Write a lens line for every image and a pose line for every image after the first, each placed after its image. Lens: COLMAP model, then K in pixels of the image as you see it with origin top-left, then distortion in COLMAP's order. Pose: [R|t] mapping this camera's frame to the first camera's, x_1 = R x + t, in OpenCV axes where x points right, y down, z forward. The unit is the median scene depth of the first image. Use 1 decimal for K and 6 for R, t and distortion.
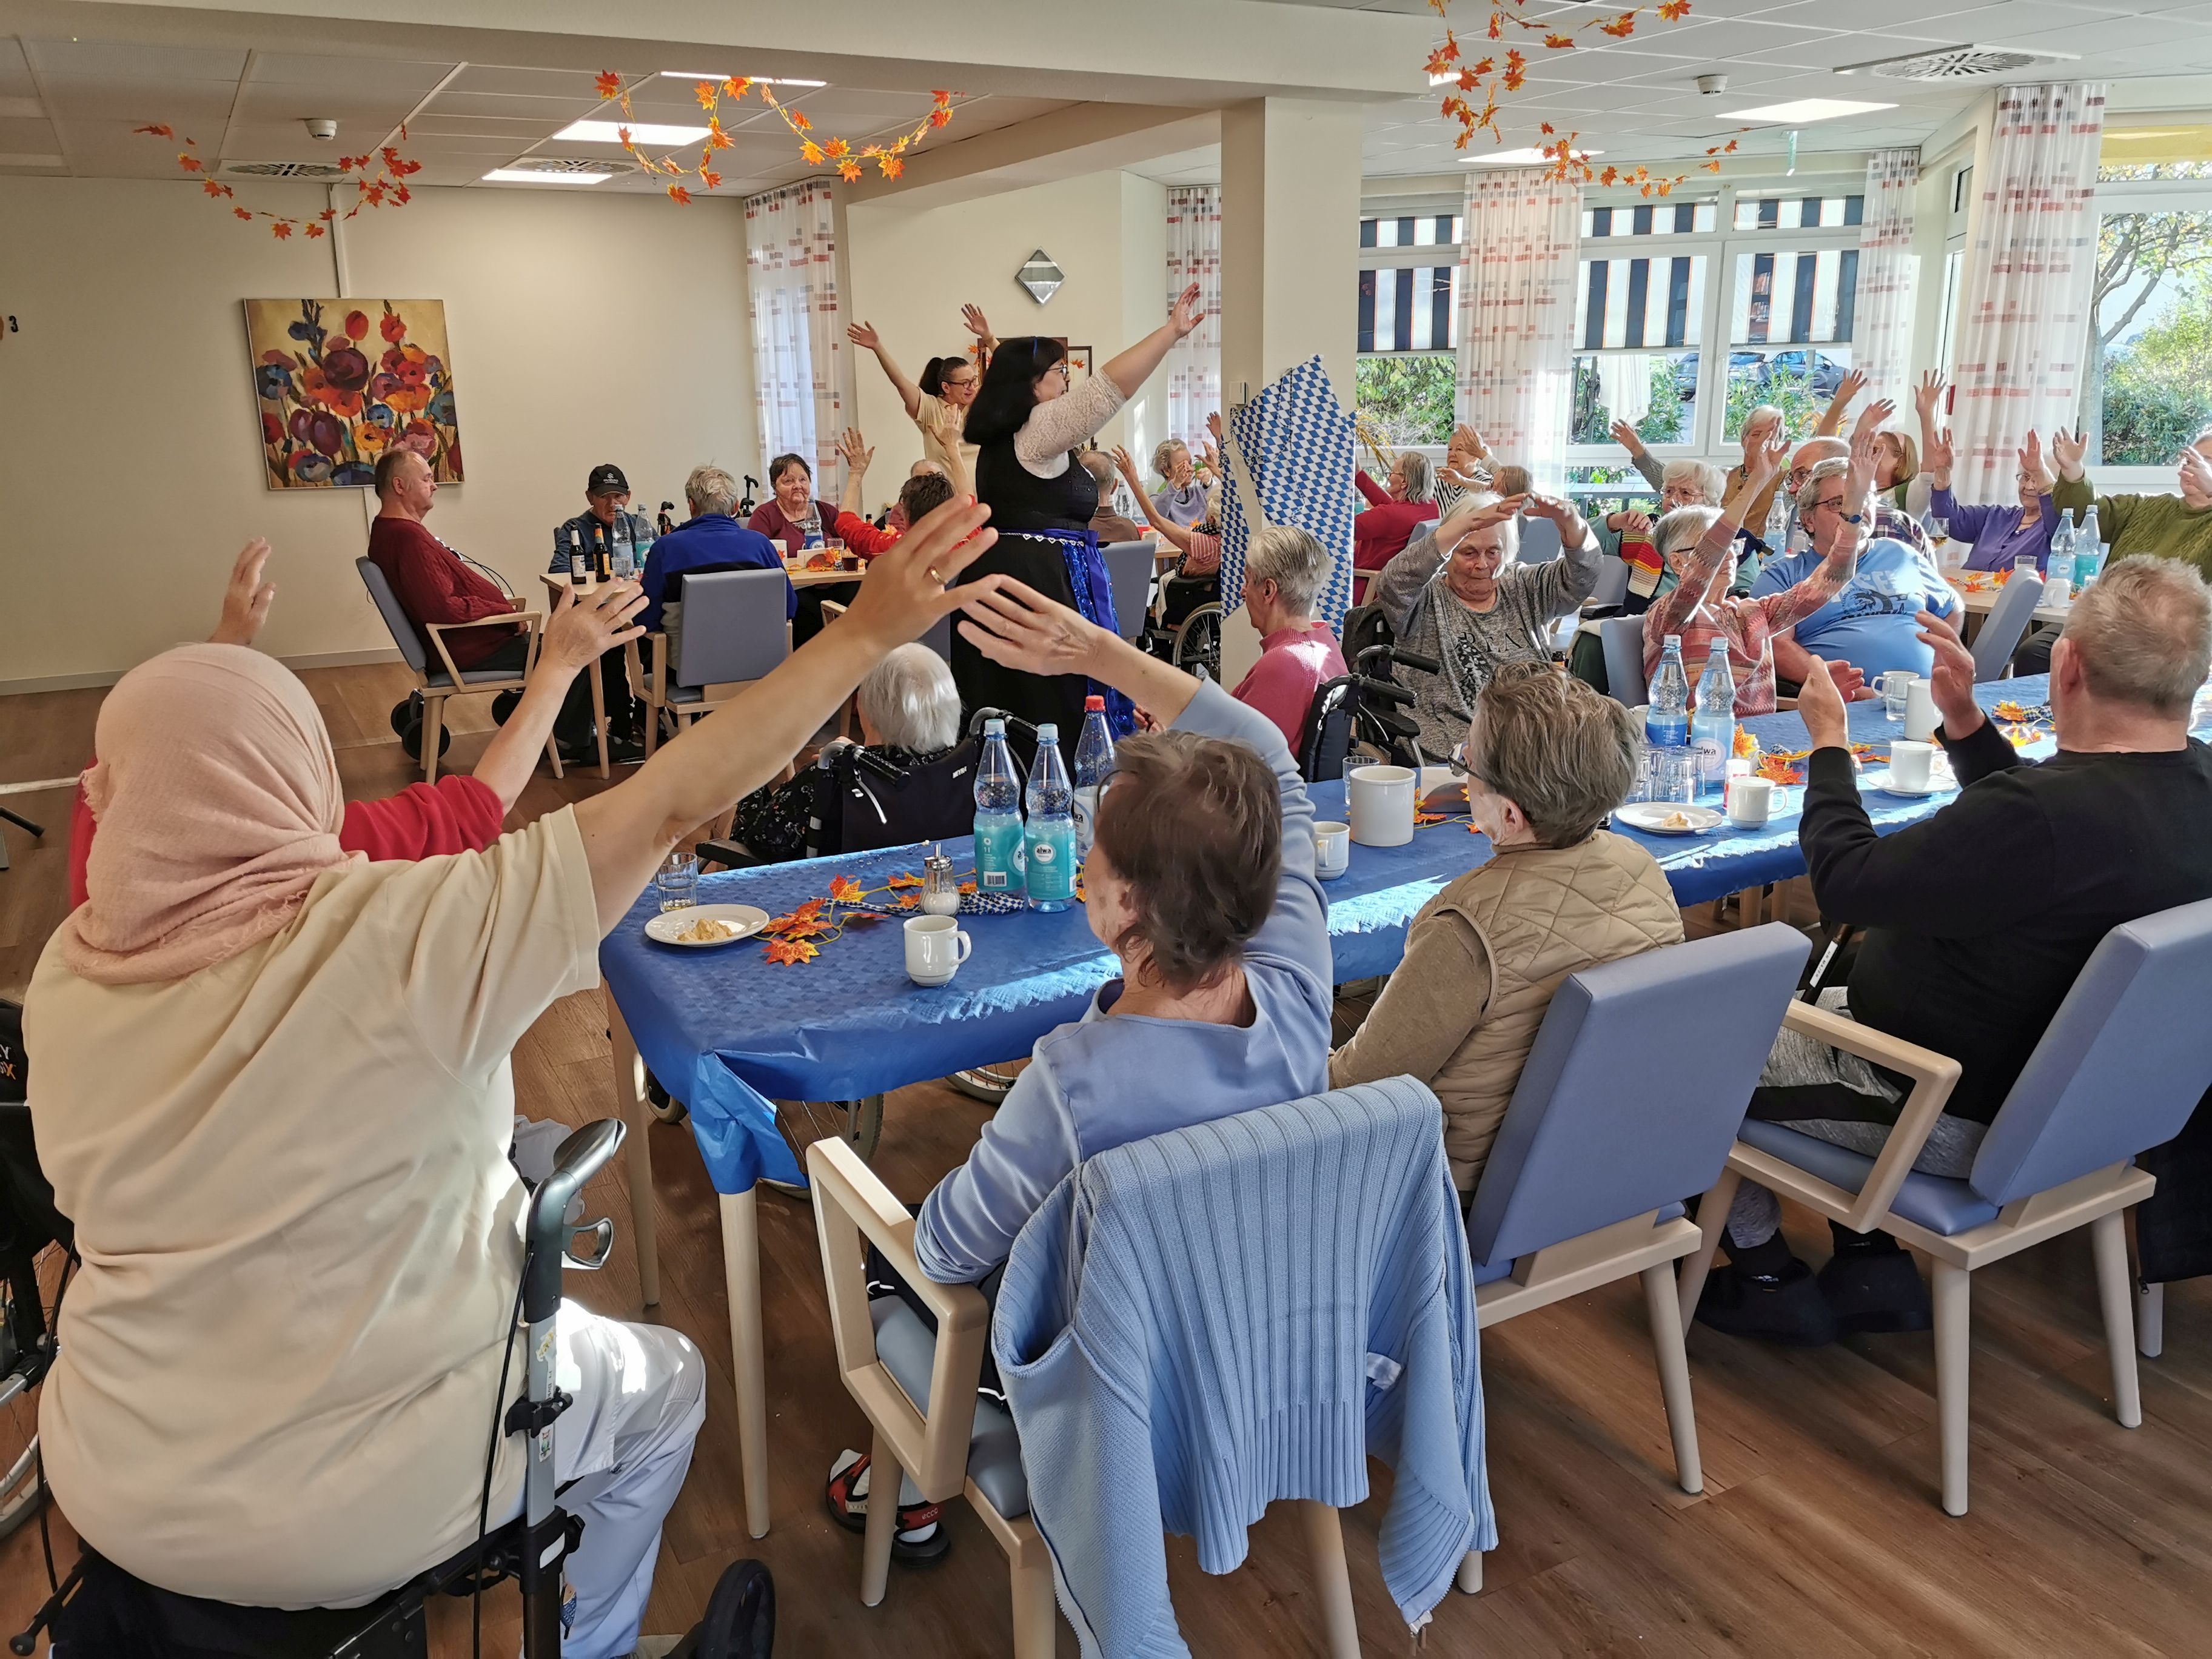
lens RADIAL K [[1705.1, 0, 1116.8], [0, 1705.1, 829.1], [0, 0, 1]] dist [0.050510, -0.075076]
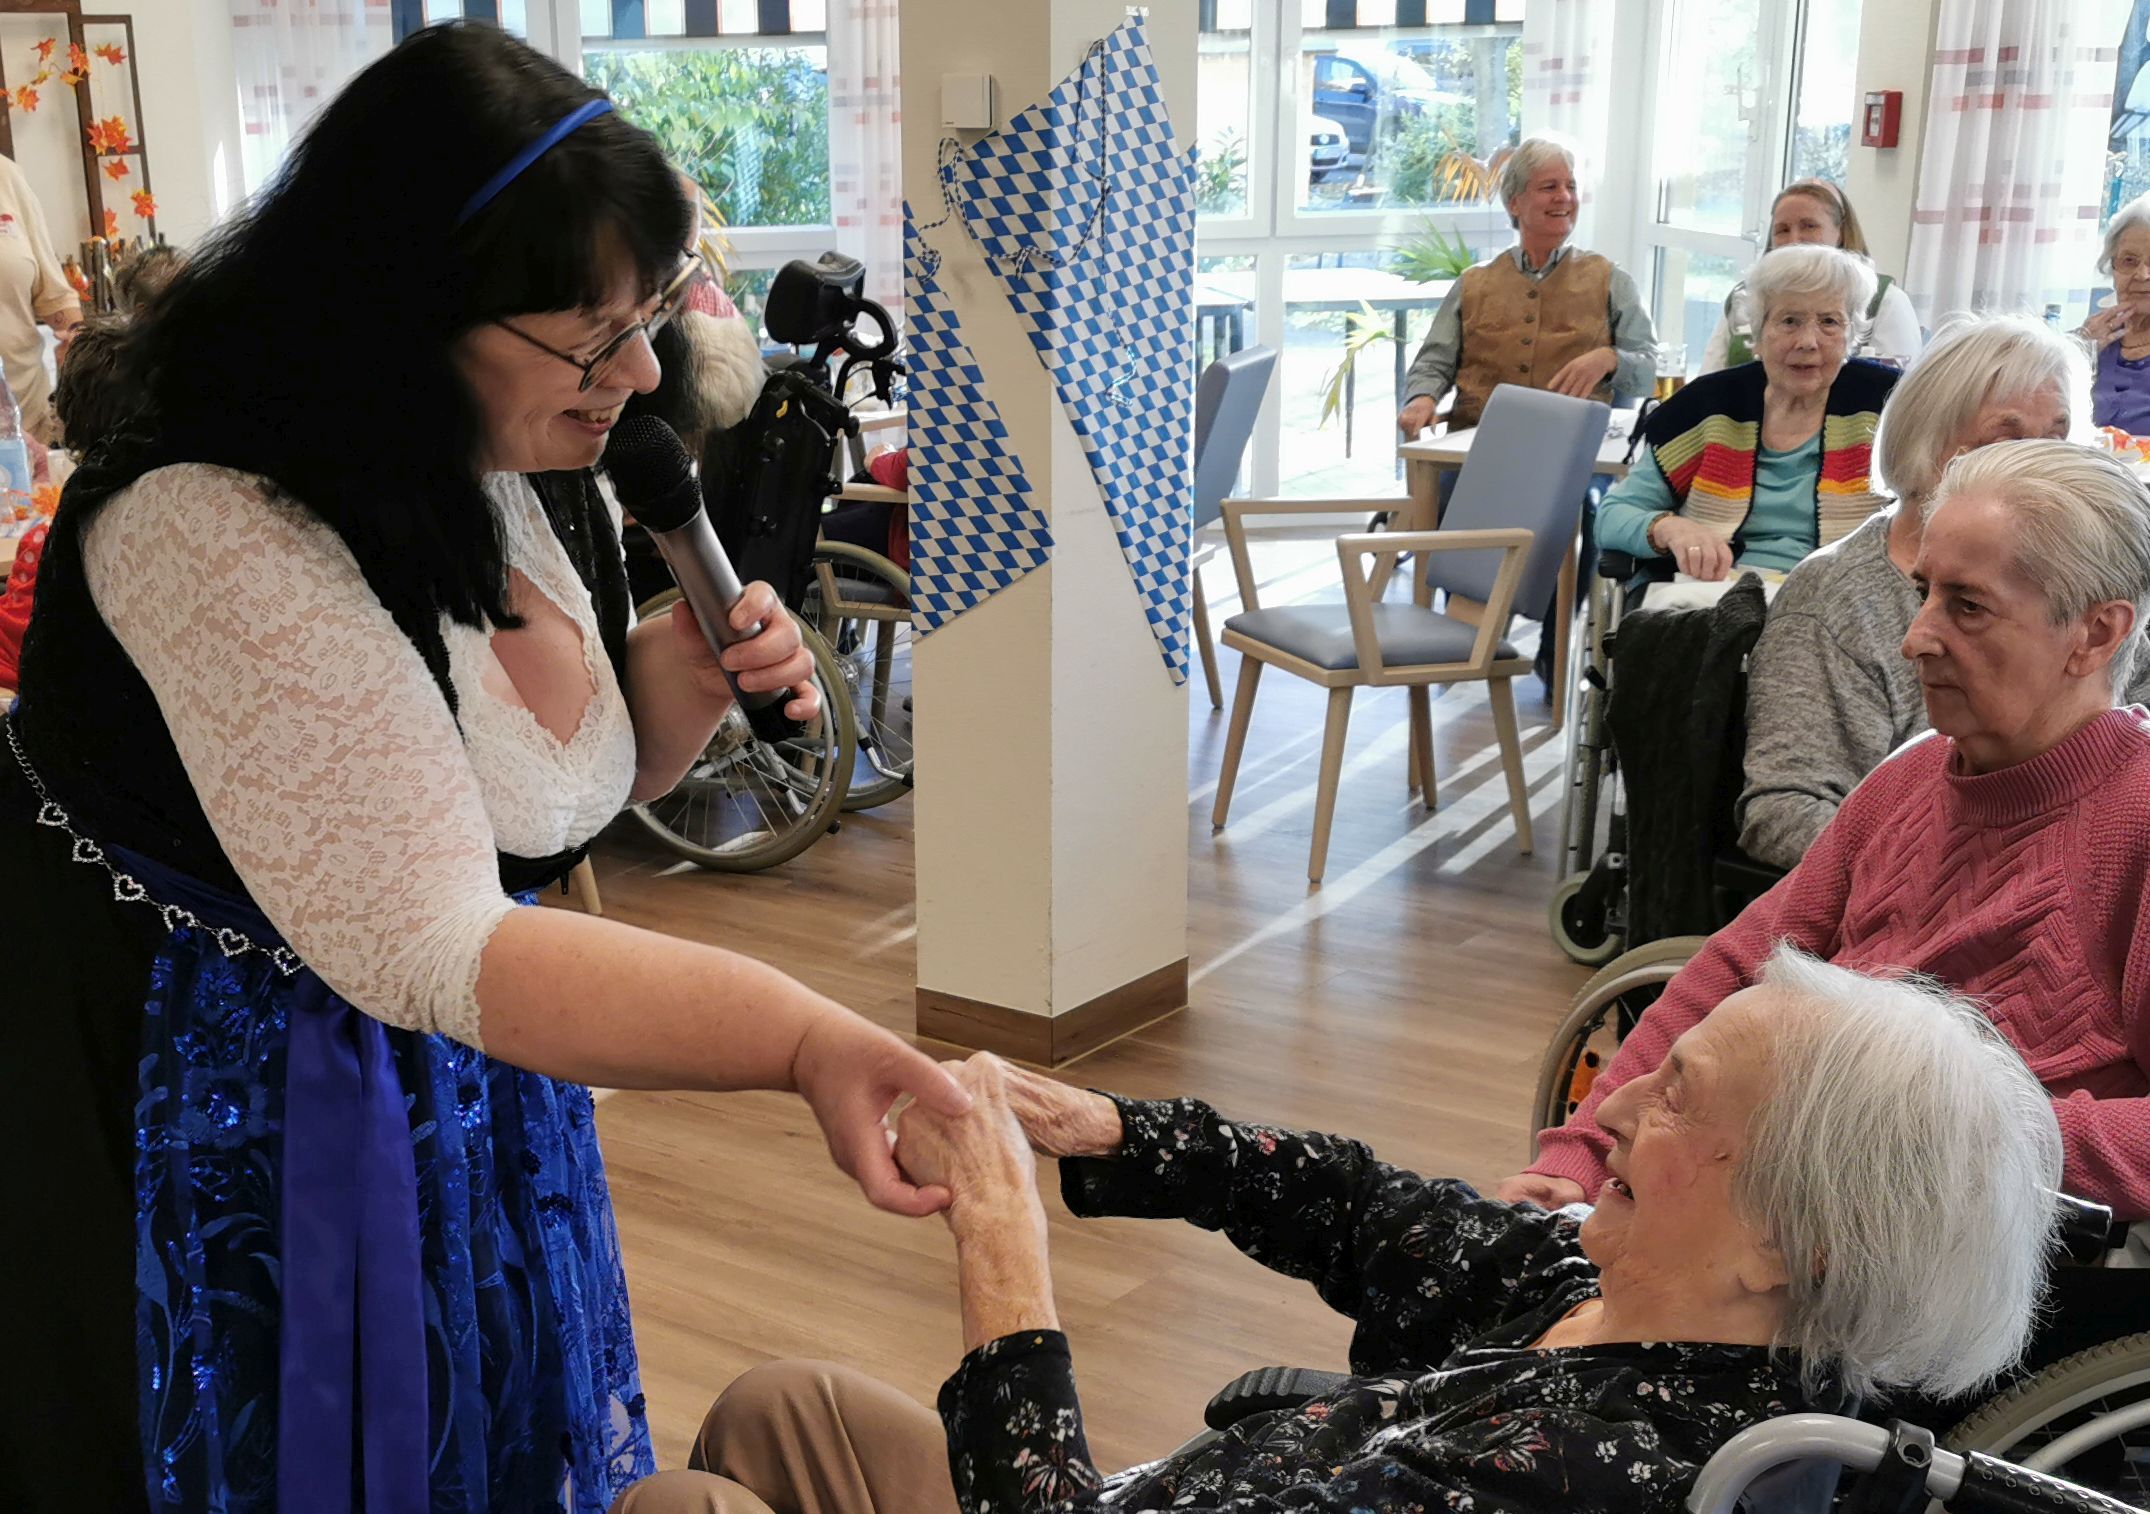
lens RADIAL K [[2853.6, 0, 879.8], [0, 2853.6, 1043.5], [0, 0, 1]] dist [0.045454, 0.000000]
pose [[0.924117, -0.122829, 0.361831, -0.187964], [0.102607, 0.991916, 0.074661, -0.063686], [-0.368076, -0.031869, 0.929249, 0.275242]]
